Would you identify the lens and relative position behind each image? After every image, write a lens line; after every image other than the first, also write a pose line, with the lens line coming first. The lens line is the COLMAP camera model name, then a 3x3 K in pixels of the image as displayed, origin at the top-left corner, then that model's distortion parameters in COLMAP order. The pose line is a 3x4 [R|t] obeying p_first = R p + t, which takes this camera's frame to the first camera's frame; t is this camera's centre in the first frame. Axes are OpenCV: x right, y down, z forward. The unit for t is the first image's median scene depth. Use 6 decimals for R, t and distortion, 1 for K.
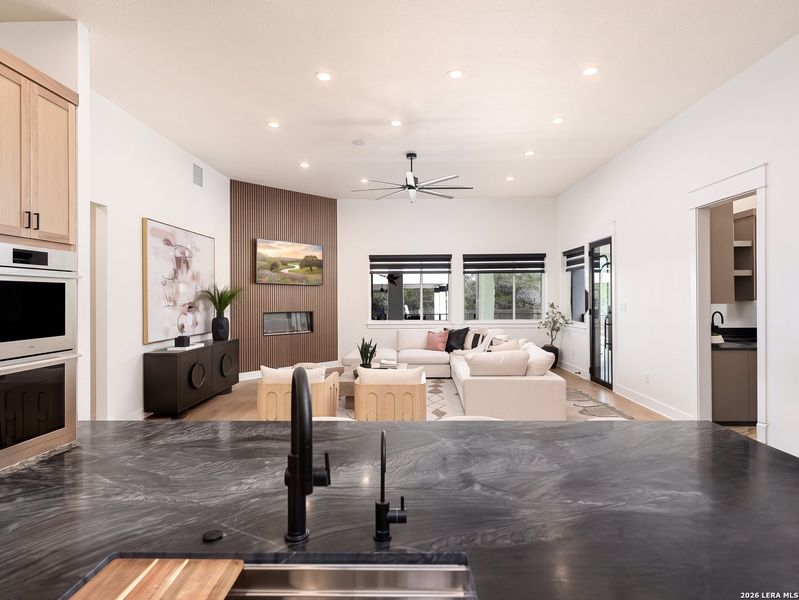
lens RADIAL K [[380.3, 0, 399.5], [0, 380.3, 300.0], [0, 0, 1]] dist [0.000168, -0.000177]
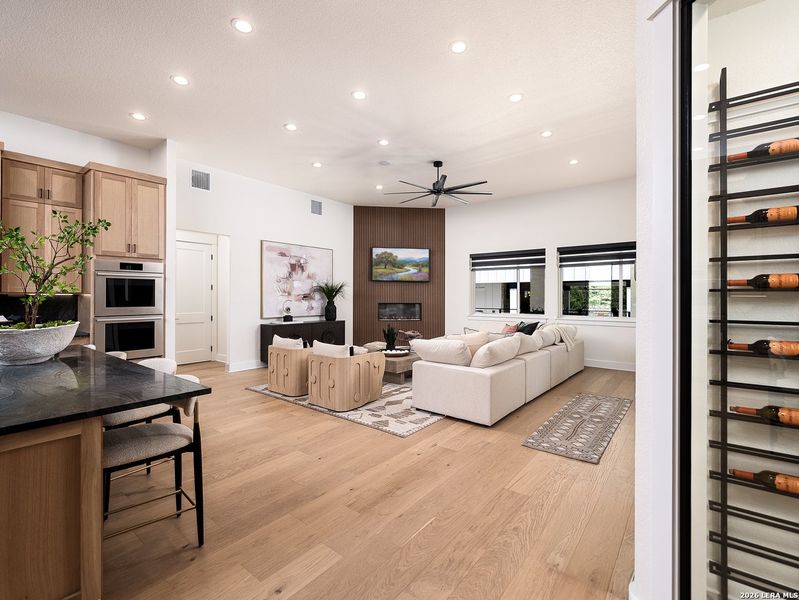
lens RADIAL K [[325.0, 0, 399.5], [0, 325.0, 300.0], [0, 0, 1]] dist [-0.000679, -0.000322]
pose [[0.837329, 0.014260, -0.546514, 0.467154], [-0.009348, 0.999887, 0.011767, 0.012679], [0.546620, -0.004744, 0.837368, 0.136493]]
